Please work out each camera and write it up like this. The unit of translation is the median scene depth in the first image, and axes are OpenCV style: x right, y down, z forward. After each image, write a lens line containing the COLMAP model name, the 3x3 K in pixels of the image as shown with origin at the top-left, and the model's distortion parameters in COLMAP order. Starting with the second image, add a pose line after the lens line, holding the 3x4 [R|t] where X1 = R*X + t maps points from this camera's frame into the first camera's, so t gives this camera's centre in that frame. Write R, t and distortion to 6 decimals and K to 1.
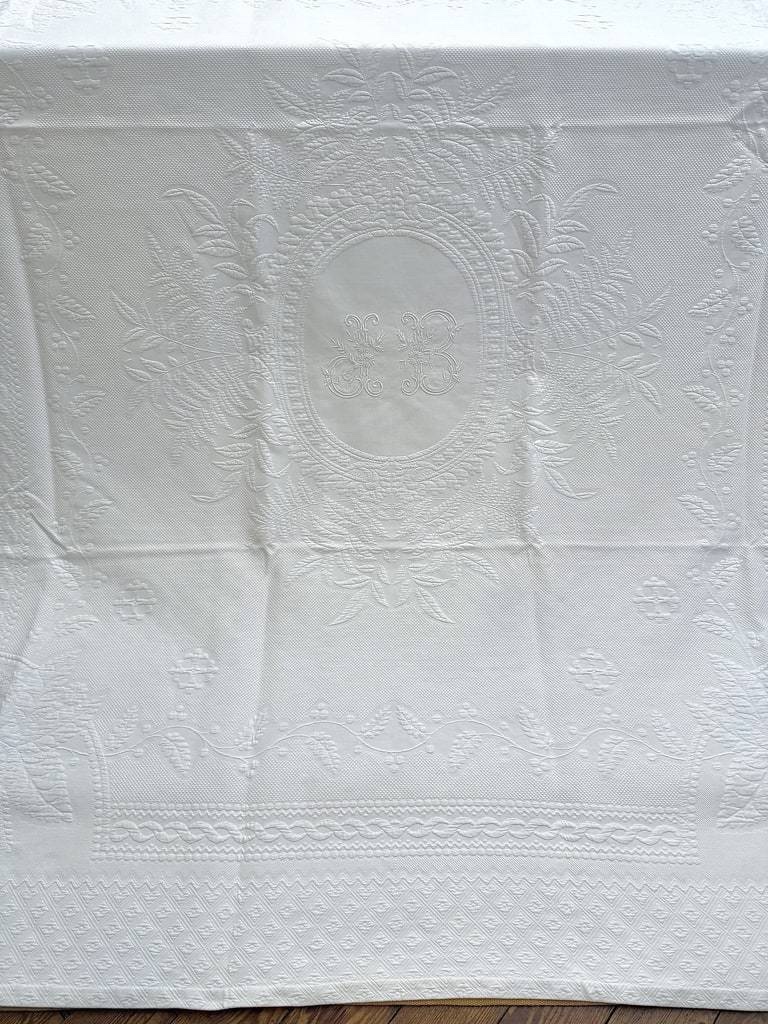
lens RADIAL K [[702.5, 0, 386.4], [0, 702.5, 526.8], [0, 0, 1]] dist [-0.014943, -0.030028]
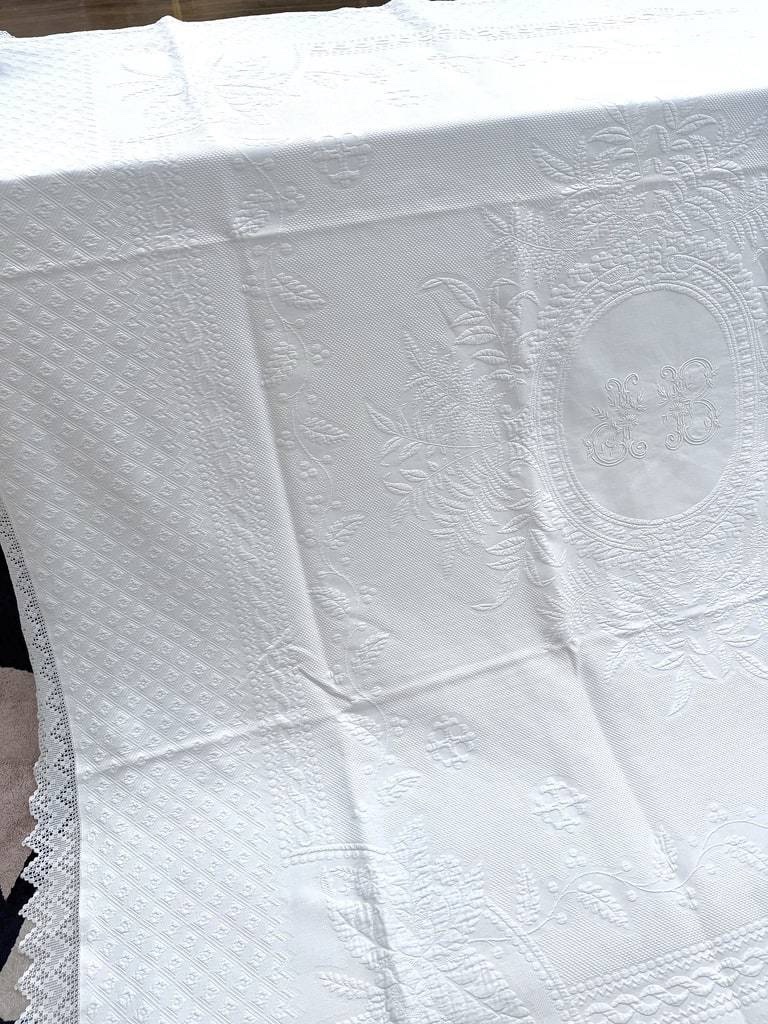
lens RADIAL K [[702.5, 0, 349.6], [0, 702.5, 507.7], [0, 0, 1]] dist [-0.014943, -0.030028]
pose [[0.969013, -0.204914, 0.137926, -0.559904], [0.209826, 0.977493, -0.021916, -0.192594], [-0.130331, 0.050177, 0.990200, 0.136867]]
